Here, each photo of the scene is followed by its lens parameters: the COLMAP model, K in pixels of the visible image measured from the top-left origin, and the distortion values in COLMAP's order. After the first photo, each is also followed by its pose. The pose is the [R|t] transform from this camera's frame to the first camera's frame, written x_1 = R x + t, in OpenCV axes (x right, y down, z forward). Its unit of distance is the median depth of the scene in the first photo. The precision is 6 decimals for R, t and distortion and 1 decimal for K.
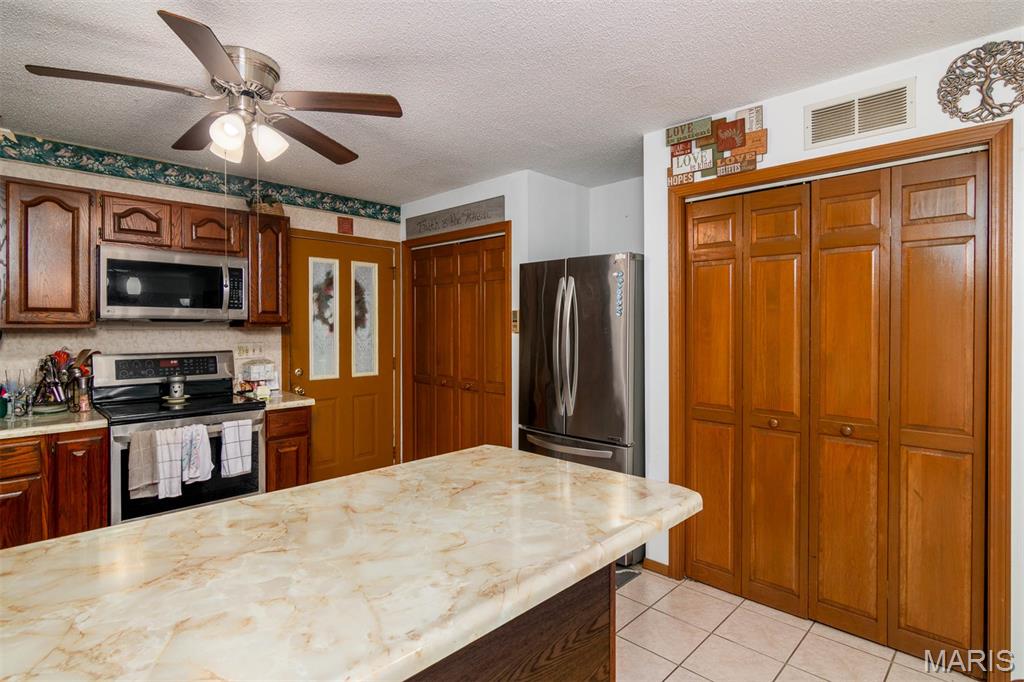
lens RADIAL K [[521.7, 0, 527.2], [0, 521.7, 325.5], [0, 0, 1]] dist [-0.013902, 0.002204]
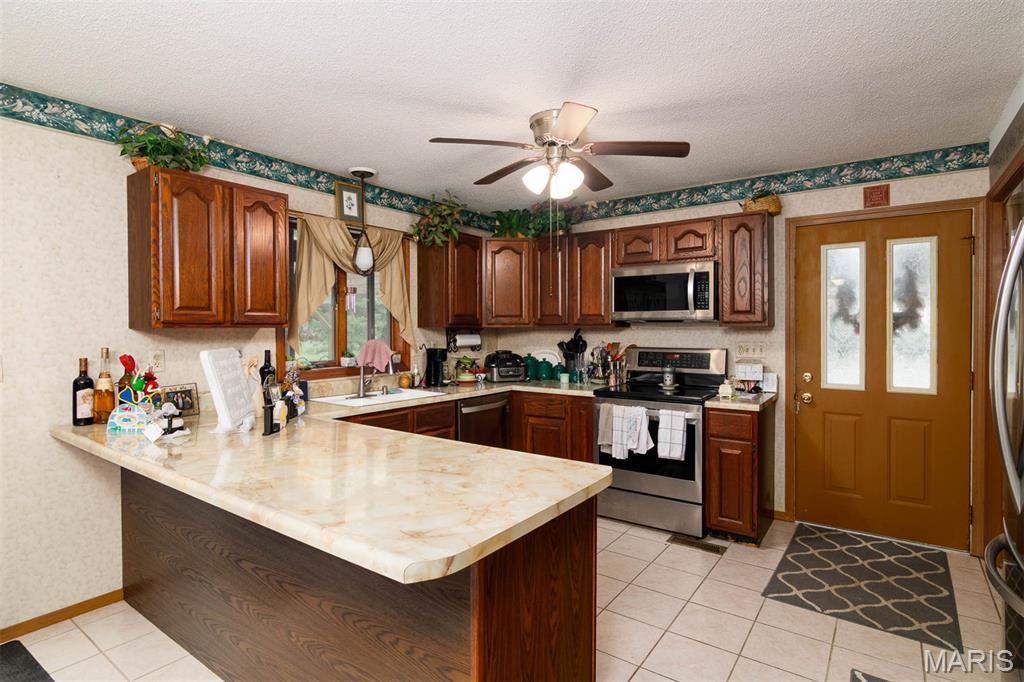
lens RADIAL K [[521.7, 0, 512.7], [0, 521.7, 338.0], [0, 0, 1]] dist [-0.013902, 0.002204]
pose [[0.130108, 0.018723, -0.991323, 0.448129], [0.005032, 0.999796, 0.019543, 0.003254], [0.991487, -0.007531, 0.129987, 0.454367]]
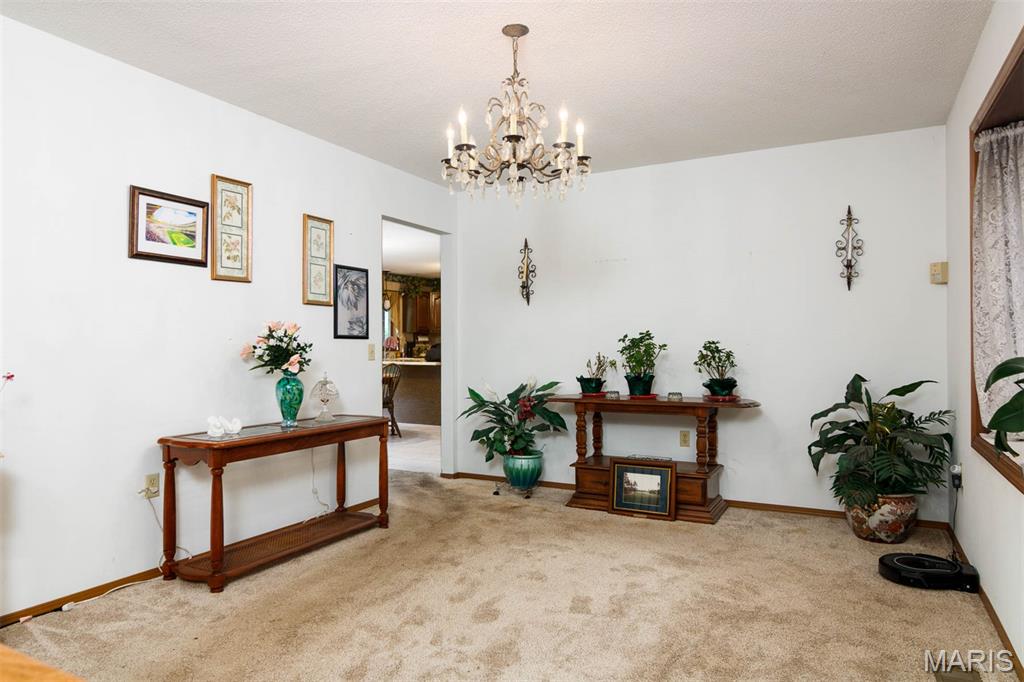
lens RADIAL K [[654.8, 0, 511.7], [0, 654.8, 344.1], [0, 0, 1]] dist [0.000772, 0.000013]
pose [[0.263963, -0.000159, -0.964533, 2.773586], [-0.000456, 1.000000, -0.000290, 0.065778], [0.964533, 0.000517, 0.263963, 0.025972]]
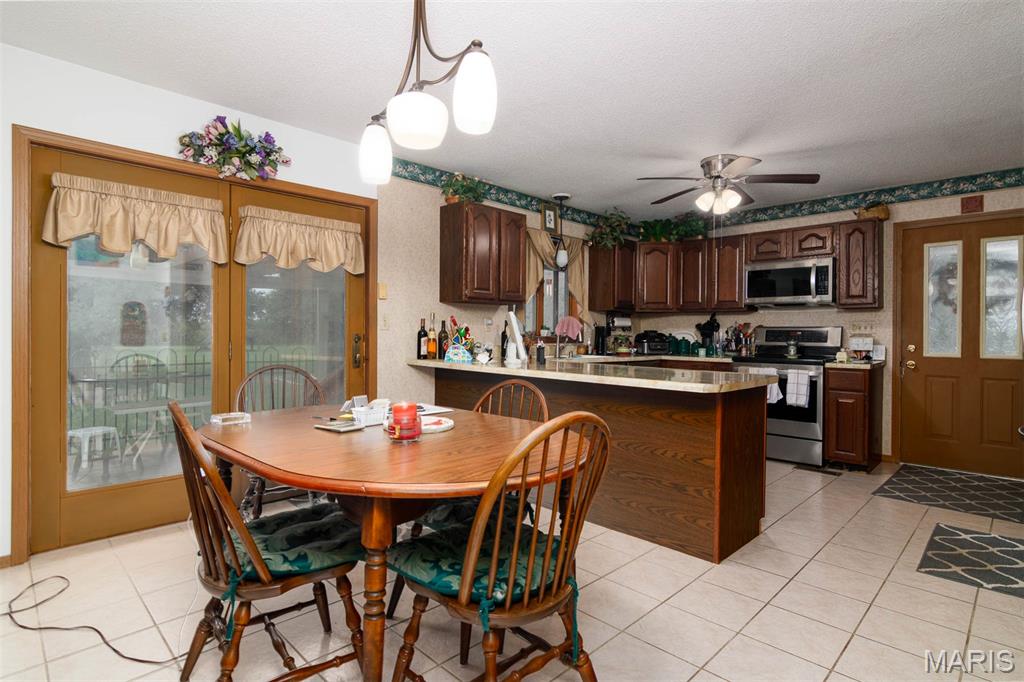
lens RADIAL K [[521.7, 0, 509.5], [0, 521.7, 339.3], [0, 0, 1]] dist [-0.013902, 0.002204]
pose [[-0.030125, 0.011738, -0.999477, 0.840934], [-0.005941, 0.999911, 0.011922, 0.073573], [0.999528, 0.006297, -0.030053, 0.192463]]
